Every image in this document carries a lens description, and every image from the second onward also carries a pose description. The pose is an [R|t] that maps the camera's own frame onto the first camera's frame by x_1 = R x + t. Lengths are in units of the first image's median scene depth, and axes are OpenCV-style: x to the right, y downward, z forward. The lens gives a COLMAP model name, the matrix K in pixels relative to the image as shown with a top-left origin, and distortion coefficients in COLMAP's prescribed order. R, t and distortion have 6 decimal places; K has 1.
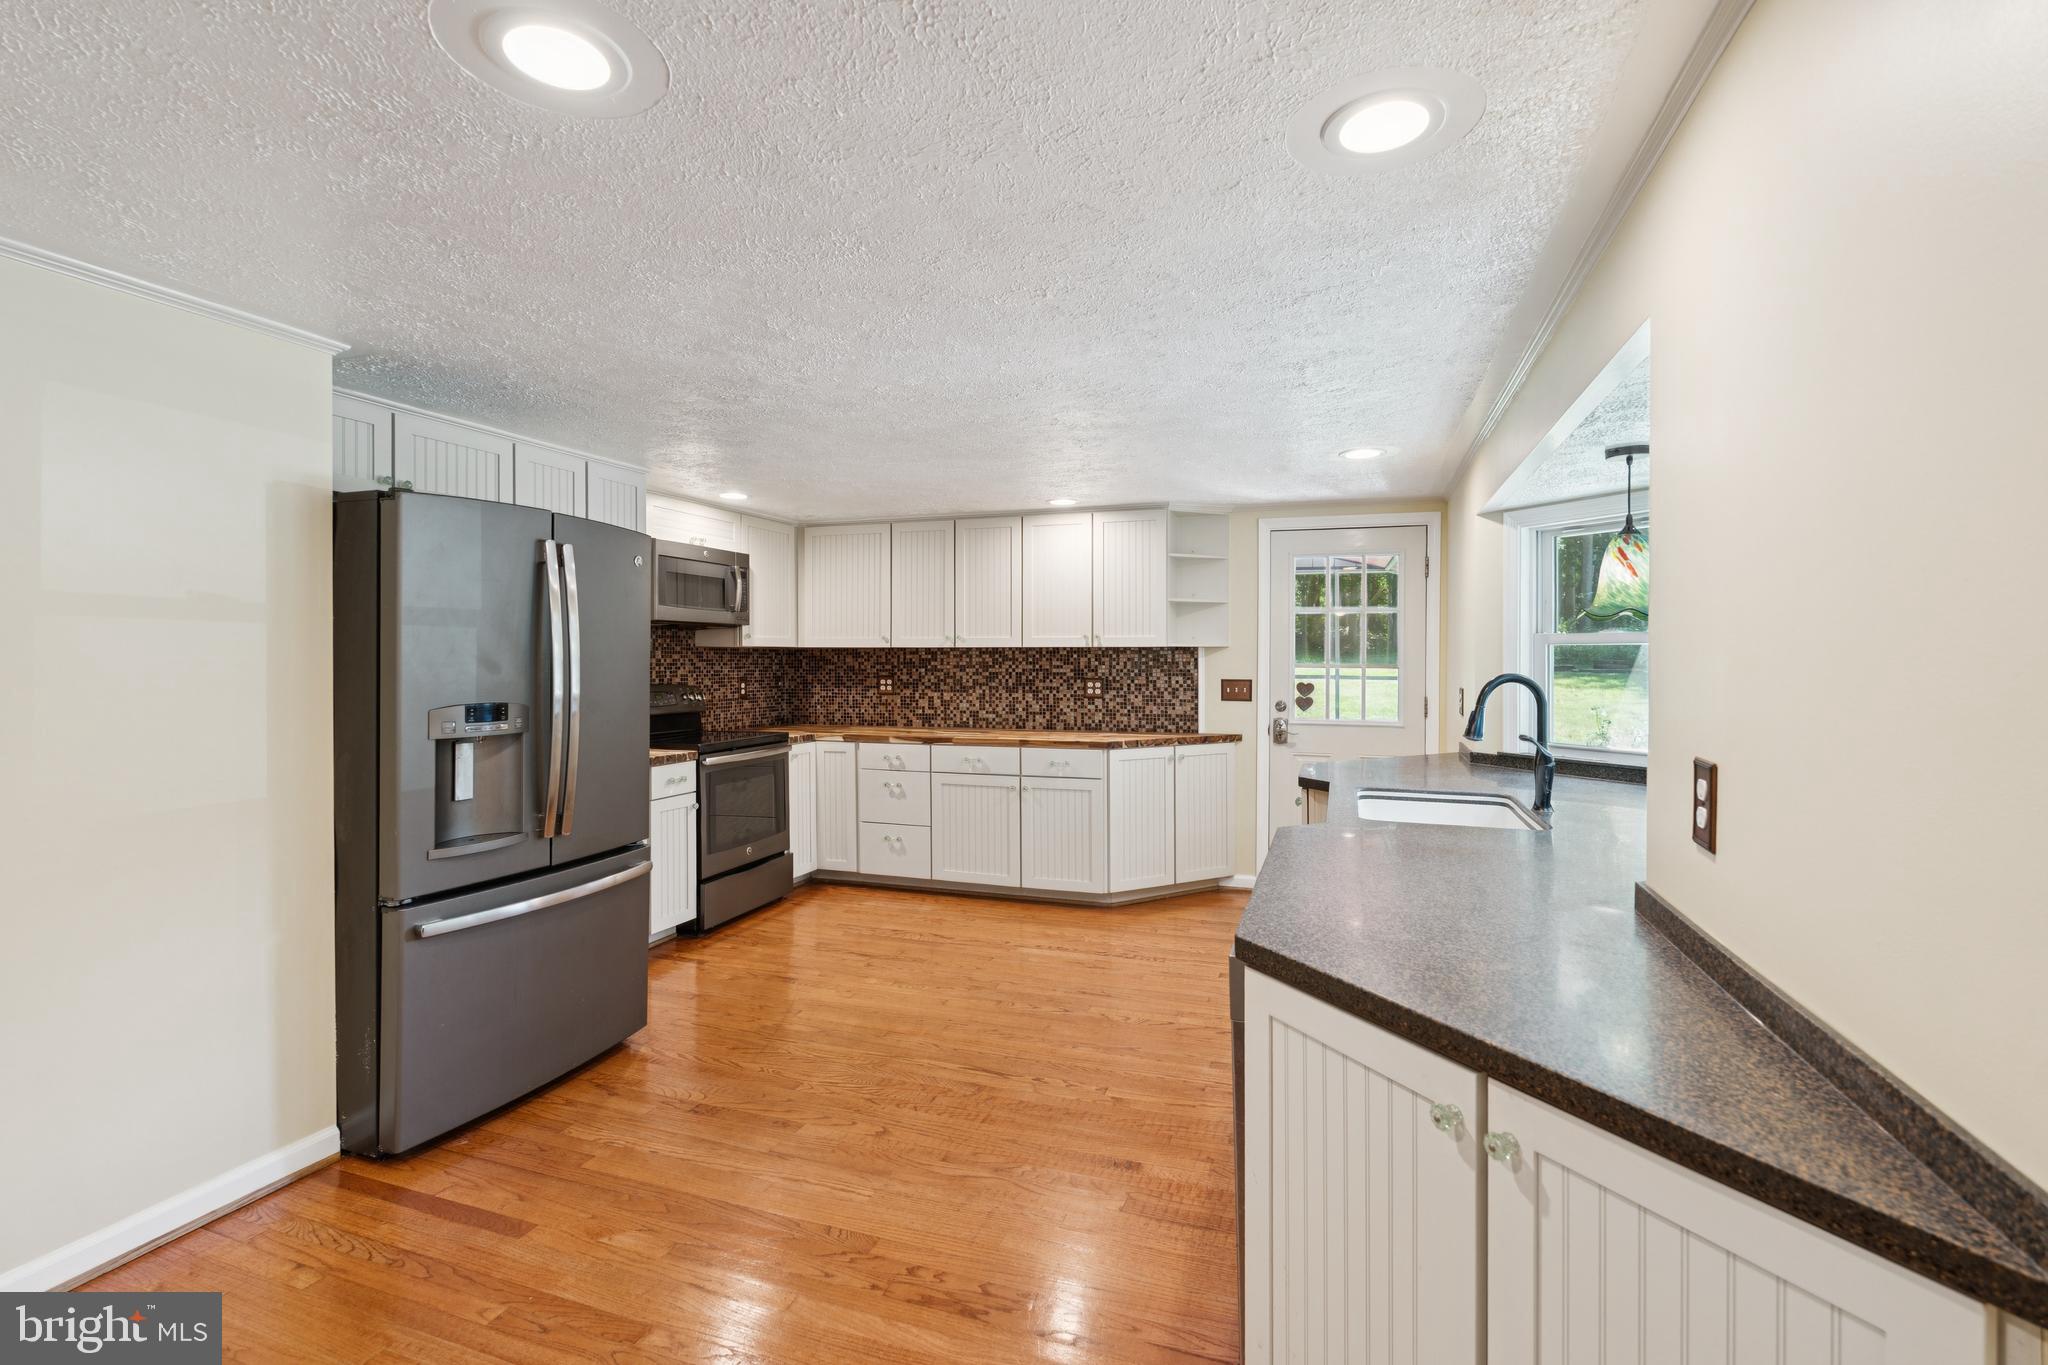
lens RADIAL K [[917.0, 0, 1033.4], [0, 917.0, 638.2], [0, 0, 1]] dist [-0.004149, -0.000168]
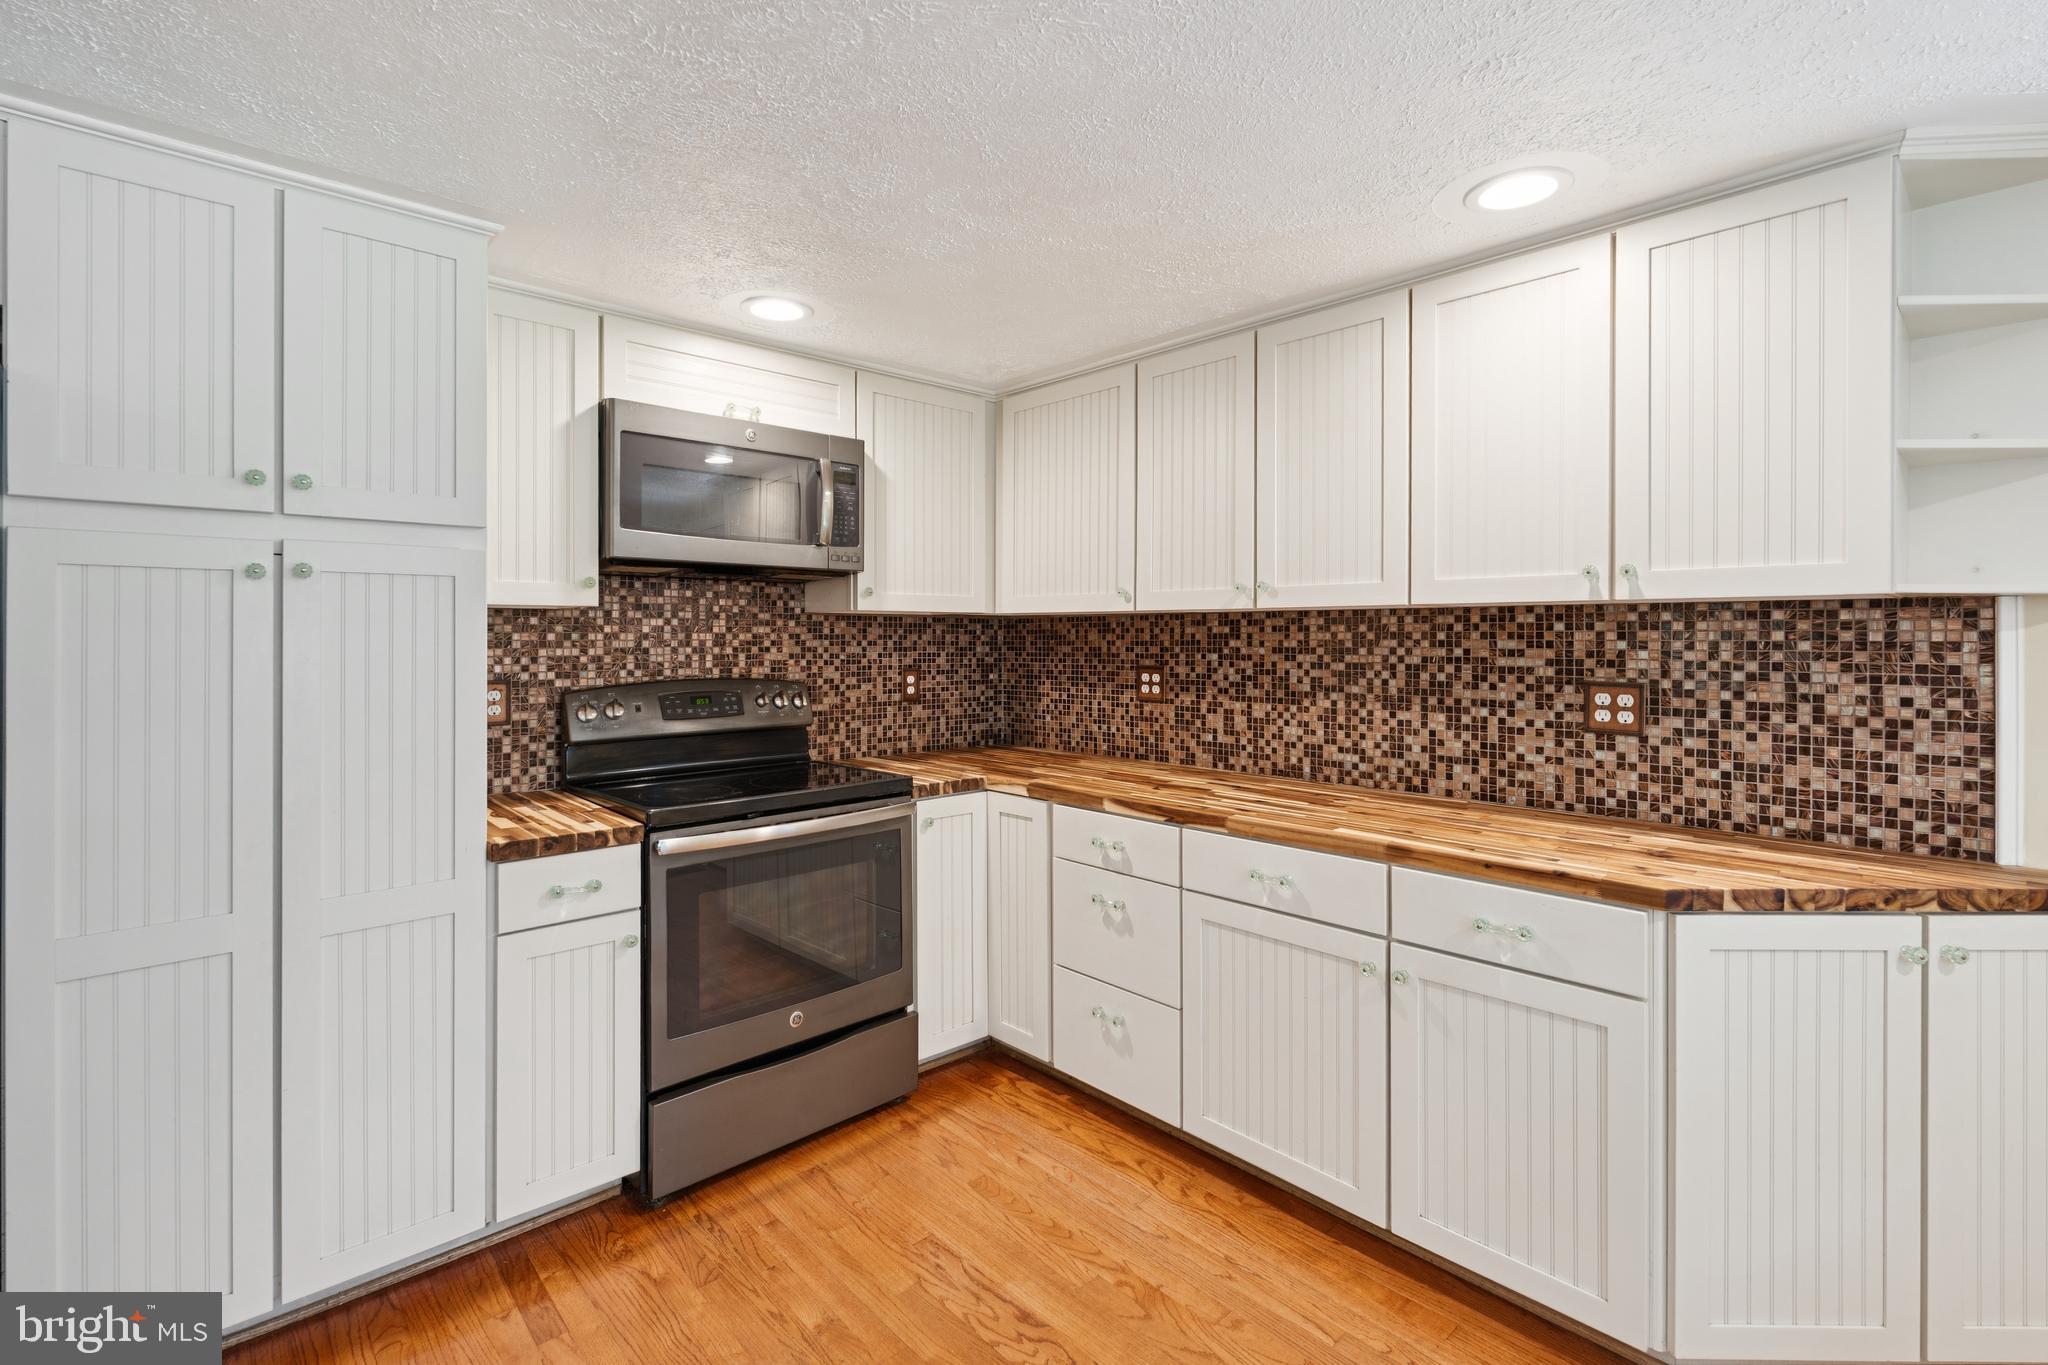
lens RADIAL K [[917.0, 0, 1033.4], [0, 917.0, 638.2], [0, 0, 1]] dist [-0.004149, -0.000168]
pose [[0.883350, 0.001654, -0.468712, 0.030892], [0.008572, 0.999770, 0.019684, 0.015051], [0.468636, -0.021405, 0.883132, 0.549666]]
